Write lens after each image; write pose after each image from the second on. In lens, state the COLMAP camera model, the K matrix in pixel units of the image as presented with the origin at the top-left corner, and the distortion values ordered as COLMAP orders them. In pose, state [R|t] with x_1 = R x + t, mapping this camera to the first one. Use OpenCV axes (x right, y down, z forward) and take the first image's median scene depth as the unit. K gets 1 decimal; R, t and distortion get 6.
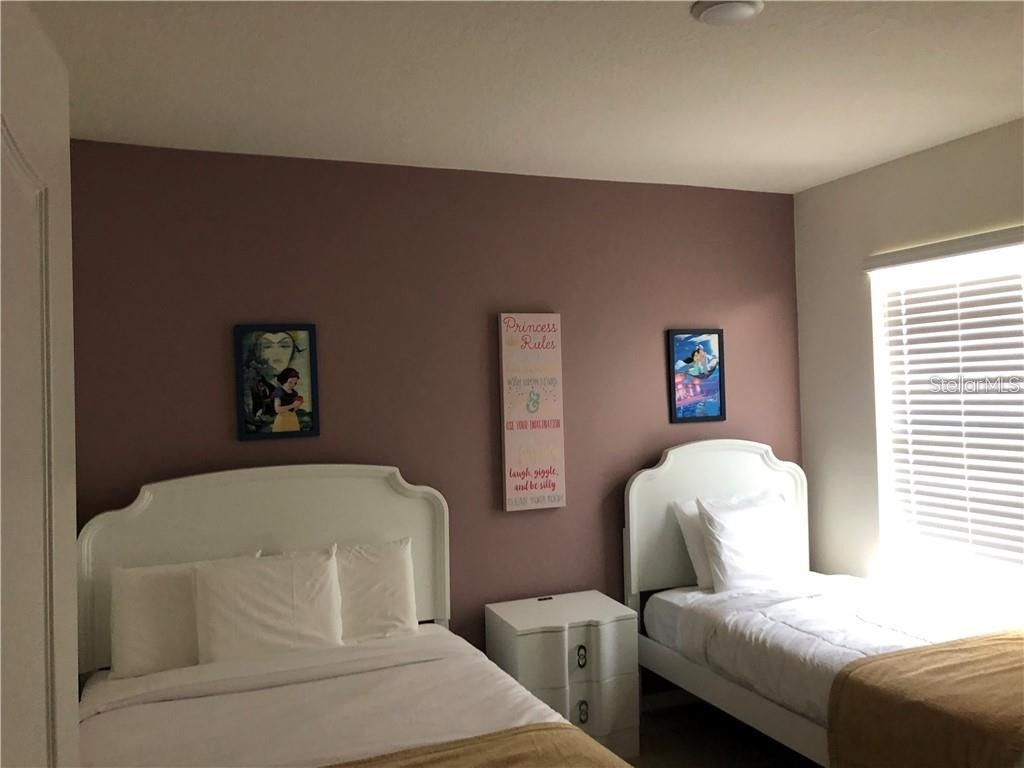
lens RADIAL K [[835.3, 0, 506.6], [0, 835.3, 381.6], [0, 0, 1]] dist [0.131206, -0.277853]
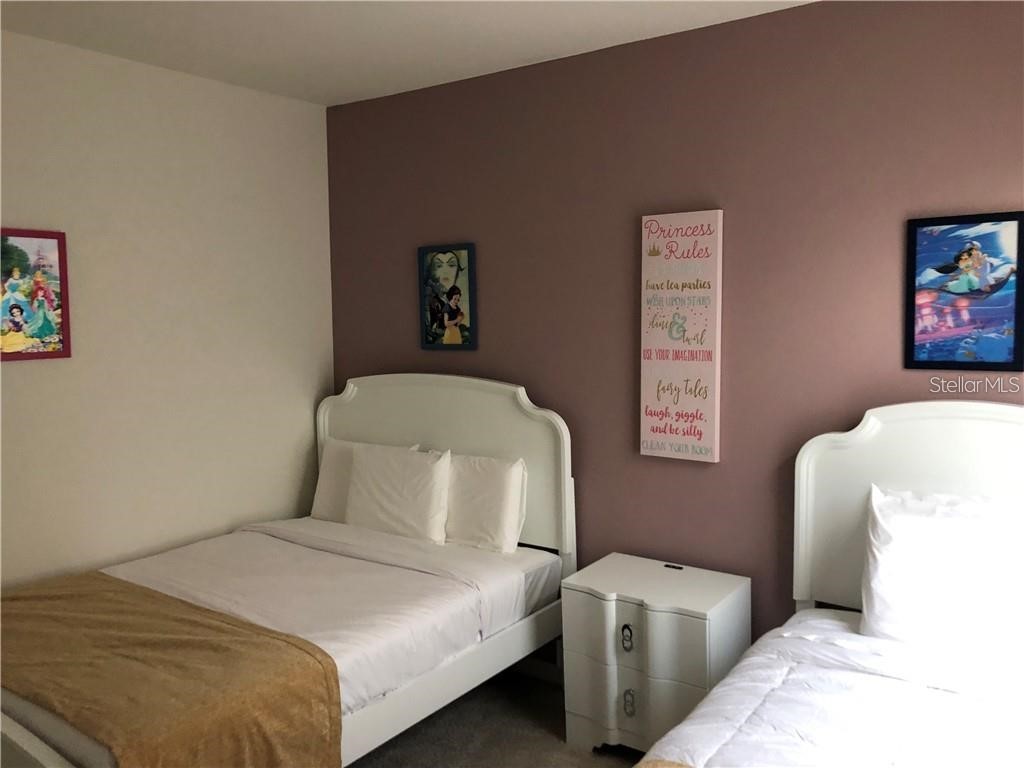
lens RADIAL K [[835.3, 0, 506.6], [0, 835.3, 381.6], [0, 0, 1]] dist [0.131206, -0.277853]
pose [[0.520540, 0.099811, -0.847983, 0.638113], [0.003333, 0.992899, 0.118914, -0.019479], [0.853831, -0.064725, 0.516511, 0.449174]]
